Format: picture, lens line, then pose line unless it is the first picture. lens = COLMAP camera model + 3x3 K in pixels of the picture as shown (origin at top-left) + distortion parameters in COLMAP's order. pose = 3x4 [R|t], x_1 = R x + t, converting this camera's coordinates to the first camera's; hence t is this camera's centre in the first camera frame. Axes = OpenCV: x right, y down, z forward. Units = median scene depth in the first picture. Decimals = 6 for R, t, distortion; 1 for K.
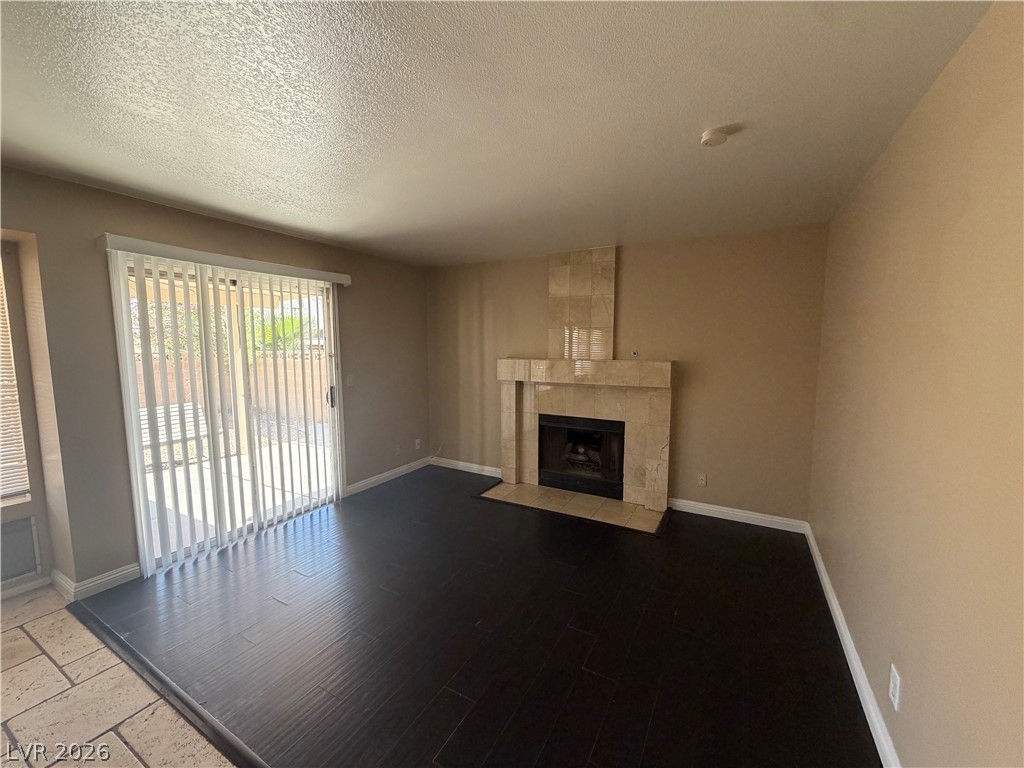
lens RADIAL K [[407.9, 0, 511.3], [0, 407.9, 386.2], [0, 0, 1]] dist [0.000012, 0.000173]
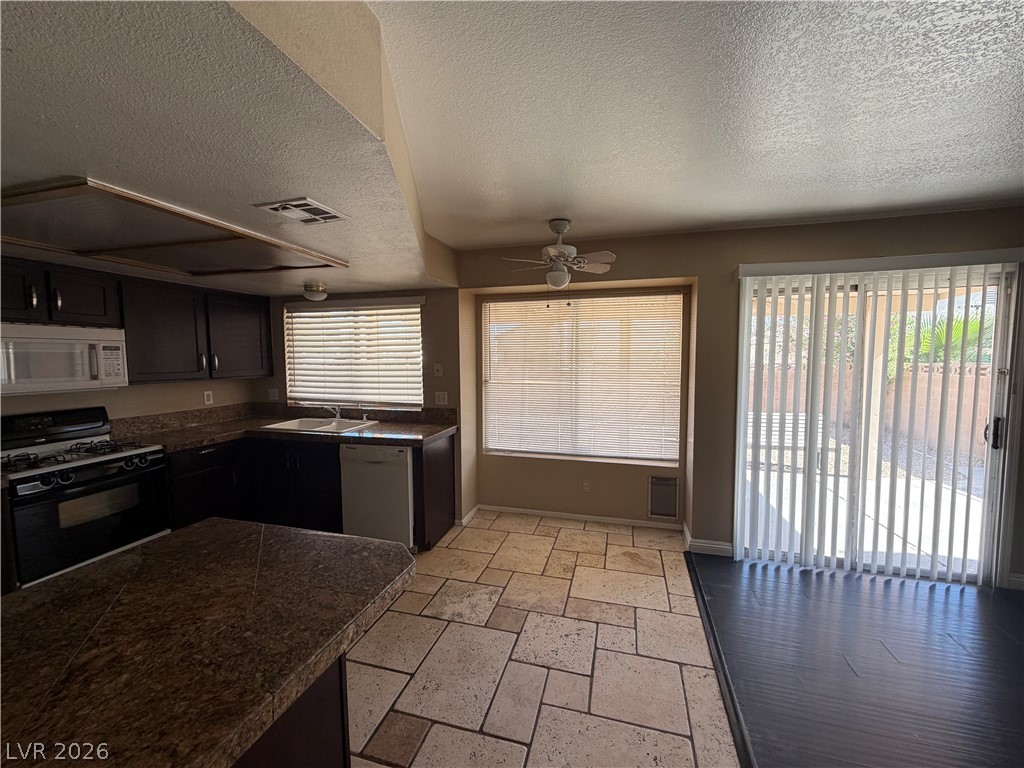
lens RADIAL K [[407.9, 0, 512.1], [0, 407.9, 385.5], [0, 0, 1]] dist [0.000012, 0.000173]
pose [[0.230171, 0.067730, -0.970790, 0.026840], [-0.094487, 0.994417, 0.046976, -0.008377], [0.968552, 0.080915, 0.235286, 0.059570]]
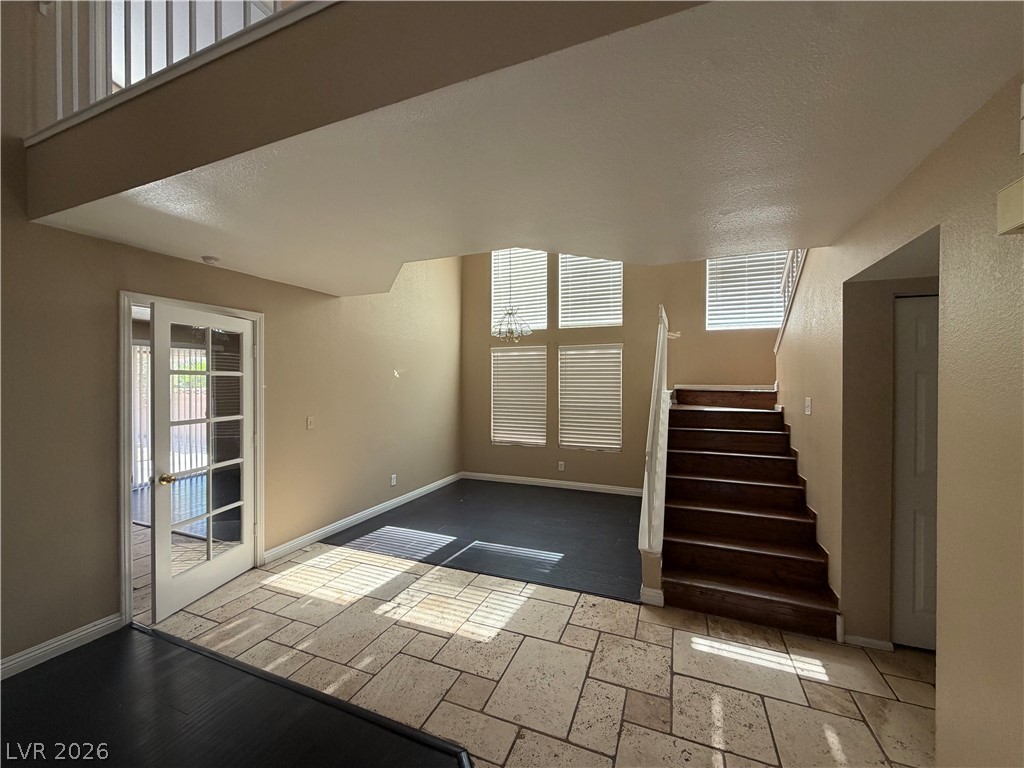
lens RADIAL K [[407.9, 0, 511.2], [0, 407.9, 384.8], [0, 0, 1]] dist [0.000012, 0.000173]
pose [[0.993199, -0.002740, 0.116401, 0.688648], [0.013899, 0.995365, -0.095161, 0.095619], [-0.115601, 0.096132, 0.988633, -0.956635]]
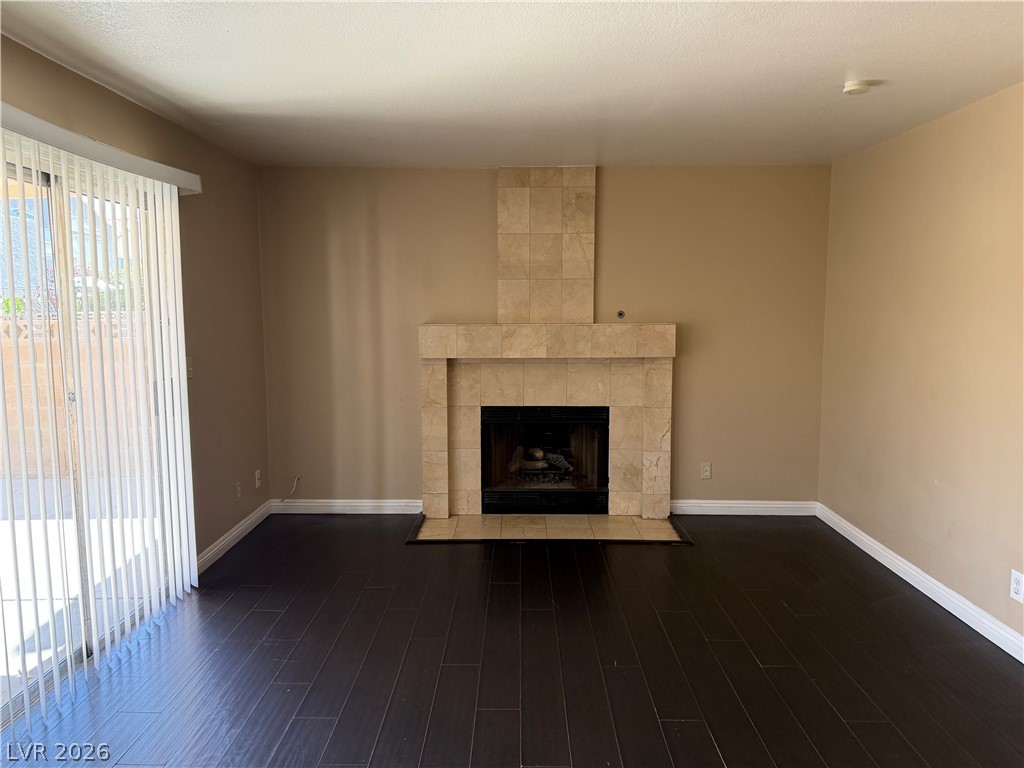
lens RADIAL K [[720.7, 0, 507.1], [0, 720.7, 385.5], [0, 0, 1]] dist [0.063067, -0.081467]
pose [[0.879270, -0.055133, 0.473122, -0.521884], [0.051436, 0.998460, 0.020760, 0.012714], [-0.473538, 0.006081, 0.880752, -0.067354]]
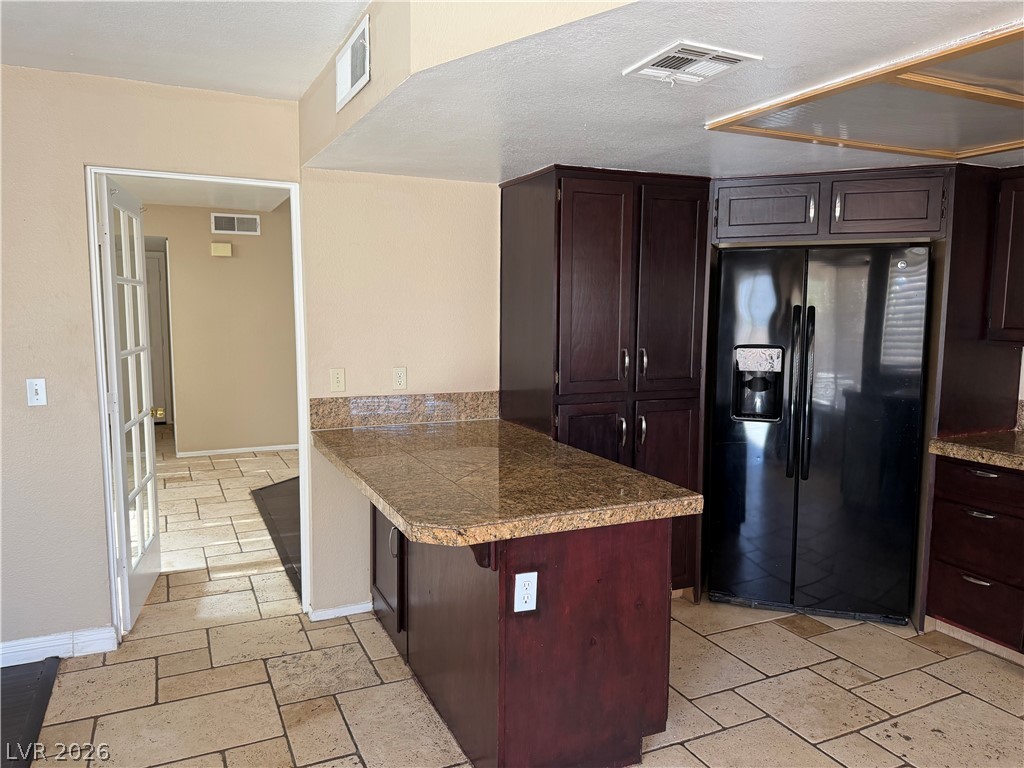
lens RADIAL K [[720.7, 0, 513.3], [0, 720.7, 386.6], [0, 0, 1]] dist [0.063067, -0.081467]
pose [[-0.815433, -0.069474, 0.574667, -0.664769], [0.053186, 0.979579, 0.193896, -0.040893], [-0.576403, 0.188673, -0.795086, 0.434205]]
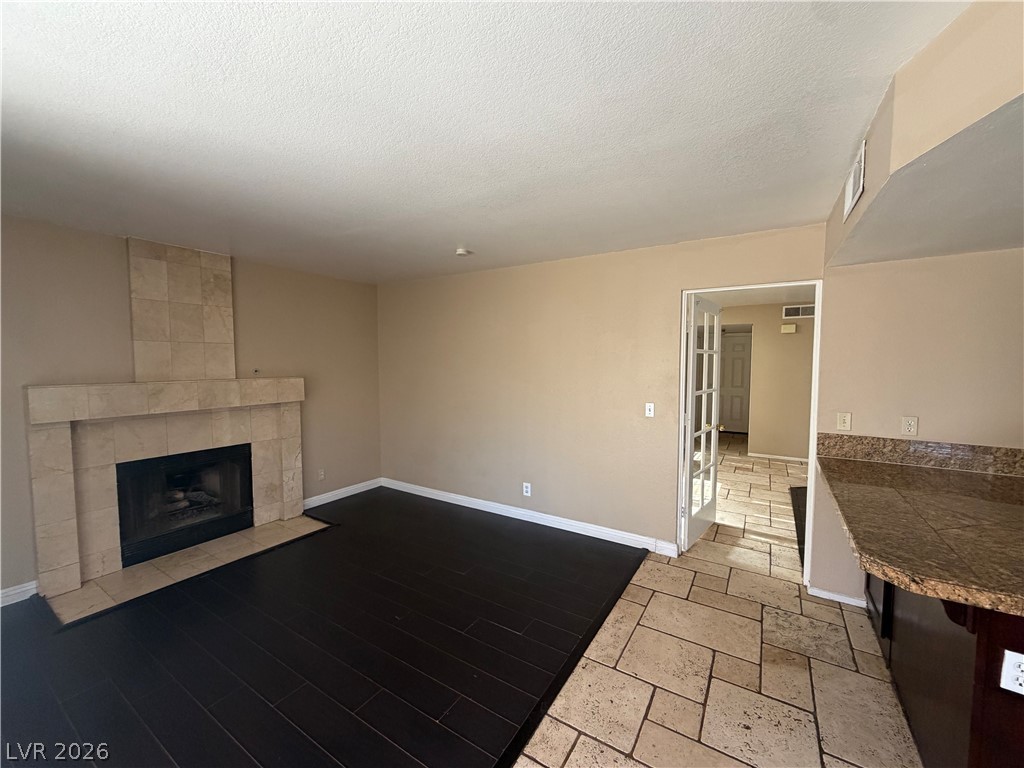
lens RADIAL K [[407.9, 0, 514.2], [0, 407.9, 386.4], [0, 0, 1]] dist [0.000012, 0.000173]
pose [[0.048557, -0.060807, 0.996968, -0.660520], [0.101743, 0.993254, 0.055625, -0.035848], [-0.993625, 0.098734, 0.054416, 0.336470]]
